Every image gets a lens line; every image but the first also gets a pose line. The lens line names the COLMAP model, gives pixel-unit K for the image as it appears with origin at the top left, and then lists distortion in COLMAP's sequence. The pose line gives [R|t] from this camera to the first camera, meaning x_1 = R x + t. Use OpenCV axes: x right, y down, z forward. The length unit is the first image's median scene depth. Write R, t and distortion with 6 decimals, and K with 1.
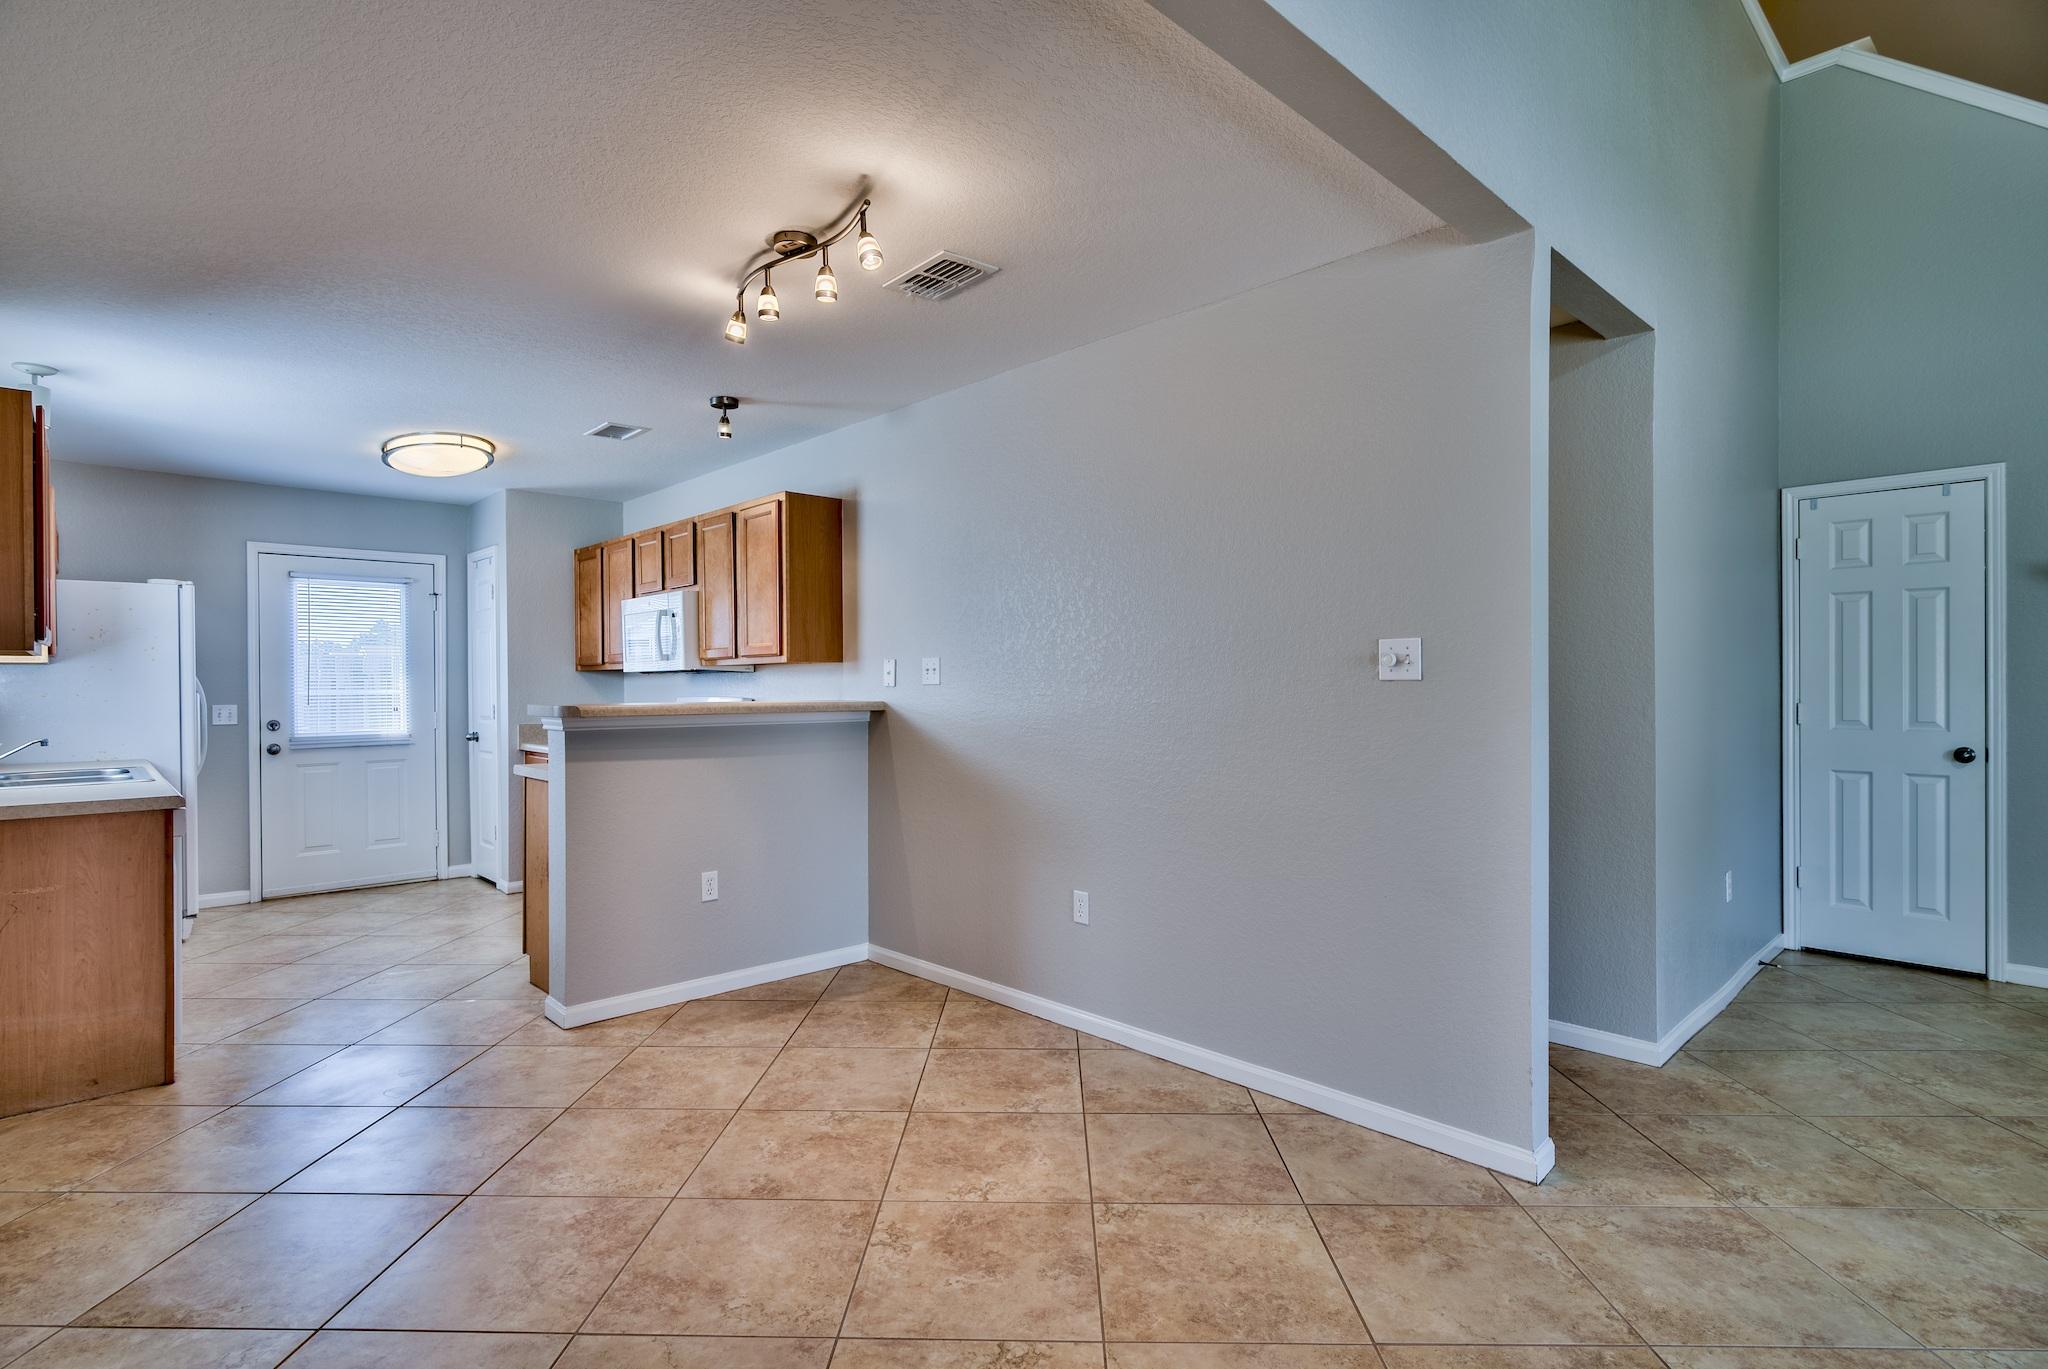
lens RADIAL K [[997.0, 0, 1022.4], [0, 997.0, 715.7], [0, 0, 1]] dist [-0.002635, 0.001500]
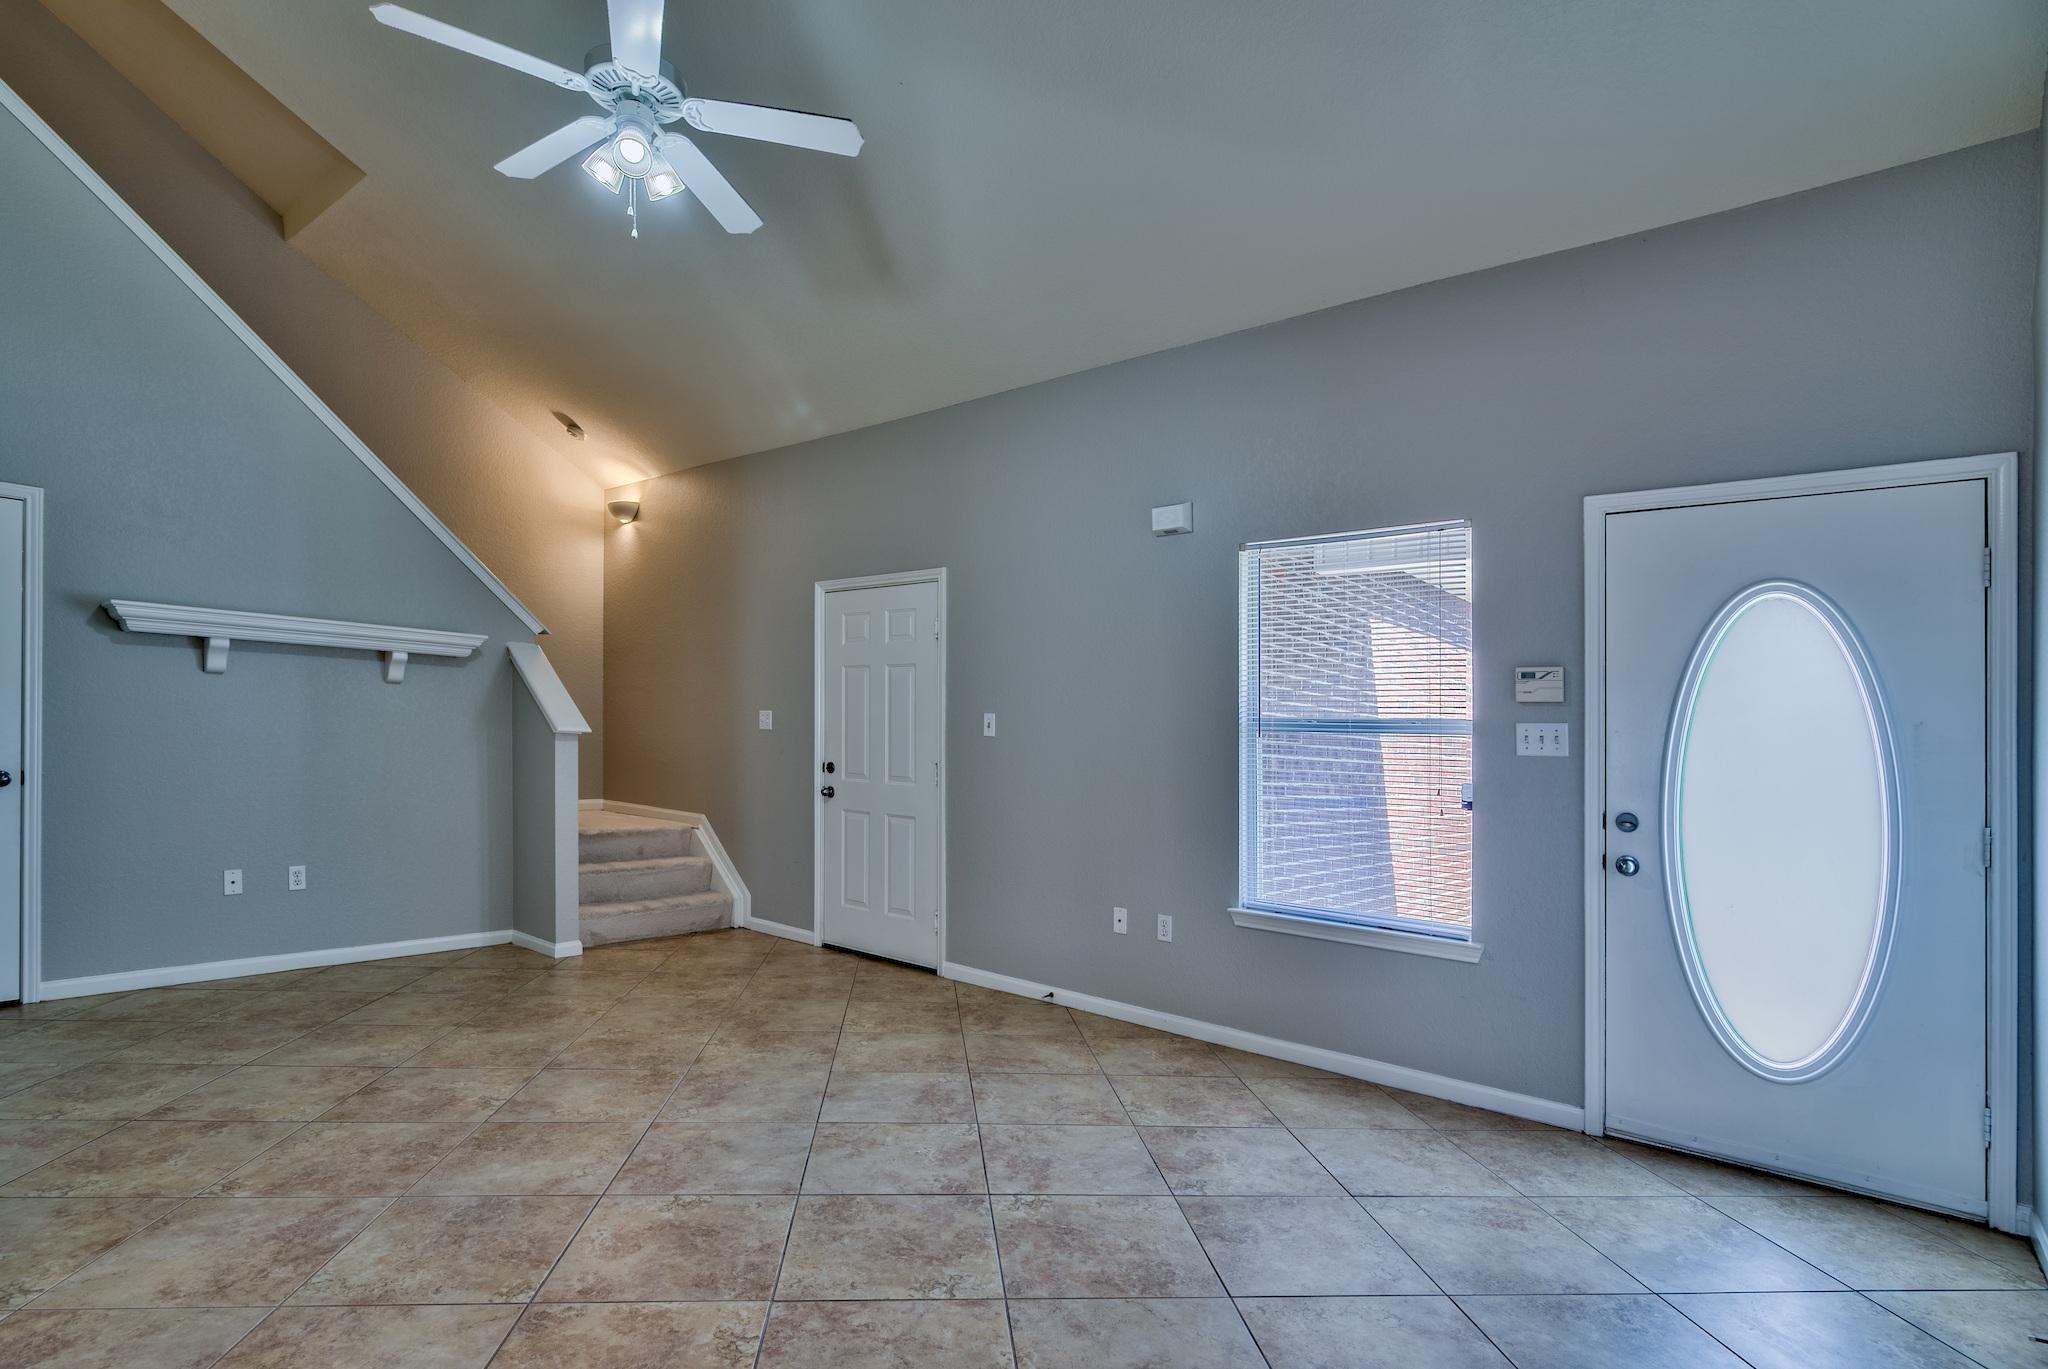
lens RADIAL K [[1021.7, 0, 999.2], [0, 1021.7, 734.6], [0, 0, 1]] dist [-0.003068, 0.000320]
pose [[-0.107765, 0.003208, 0.994171, -0.145625], [-0.005462, 0.999978, -0.003819, -0.005094], [-0.994161, -0.005841, -0.107745, 0.140719]]
